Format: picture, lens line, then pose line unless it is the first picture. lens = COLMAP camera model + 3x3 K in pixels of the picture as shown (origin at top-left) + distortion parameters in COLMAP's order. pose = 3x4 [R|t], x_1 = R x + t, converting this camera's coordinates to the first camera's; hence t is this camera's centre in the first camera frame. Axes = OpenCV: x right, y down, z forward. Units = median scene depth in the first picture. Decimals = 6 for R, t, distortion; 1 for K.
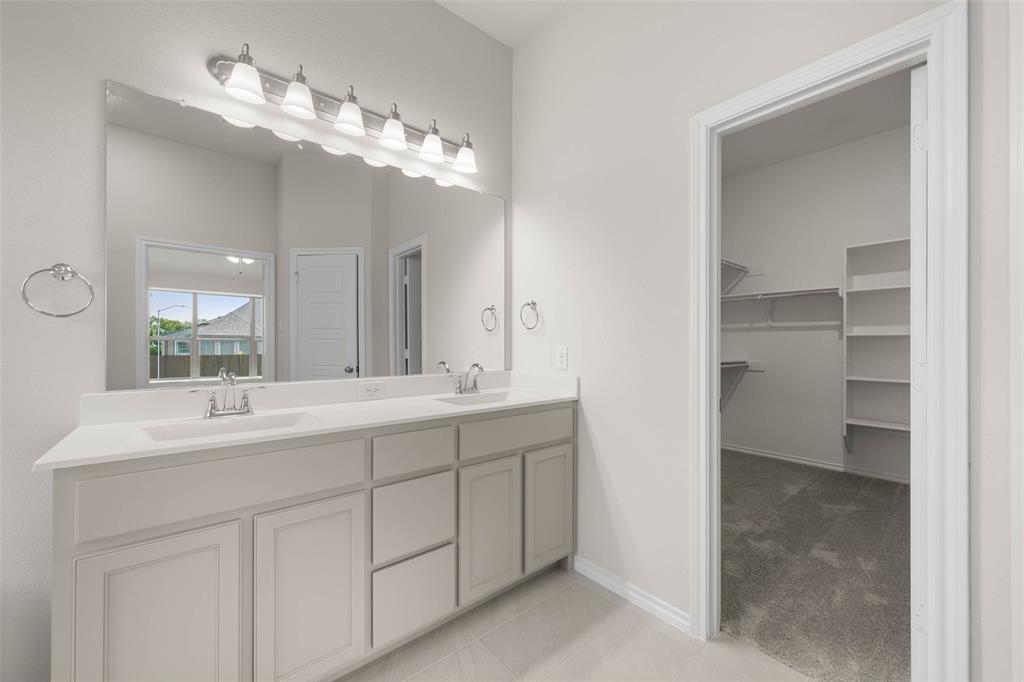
lens RADIAL K [[400.7, 0, 511.6], [0, 400.7, 340.5], [0, 0, 1]] dist [0.002072, 0.000419]
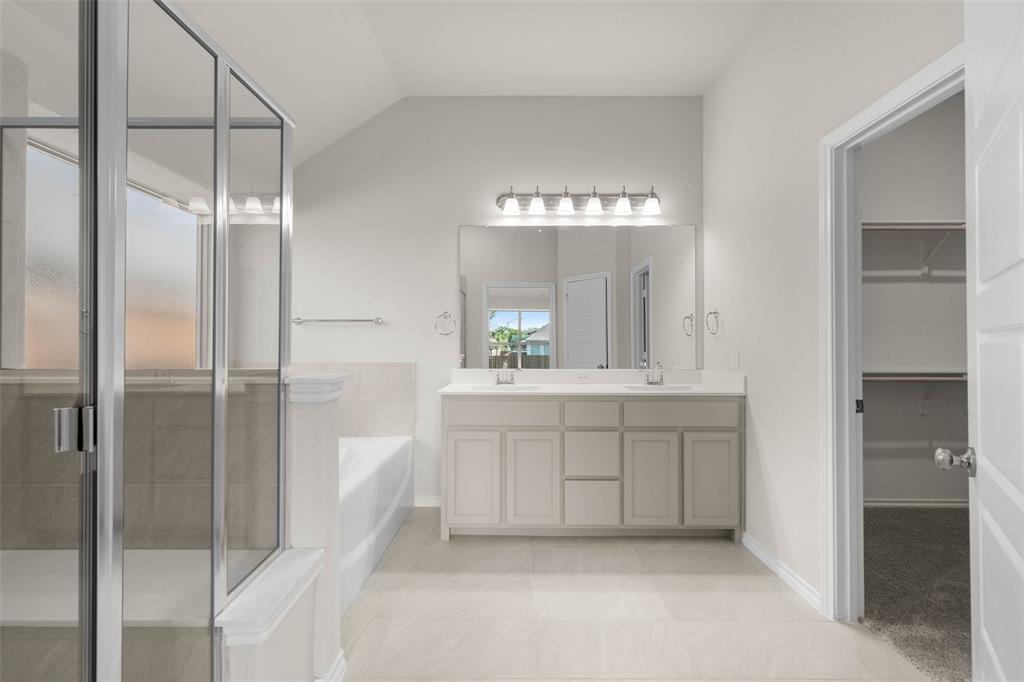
lens RADIAL K [[400.7, 0, 513.6], [0, 400.7, 342.4], [0, 0, 1]] dist [0.002072, 0.000419]
pose [[0.756556, -0.005889, -0.653903, 0.455325], [0.004180, 0.999983, -0.004170, -0.003274], [0.653916, 0.000422, 0.756567, -0.327382]]
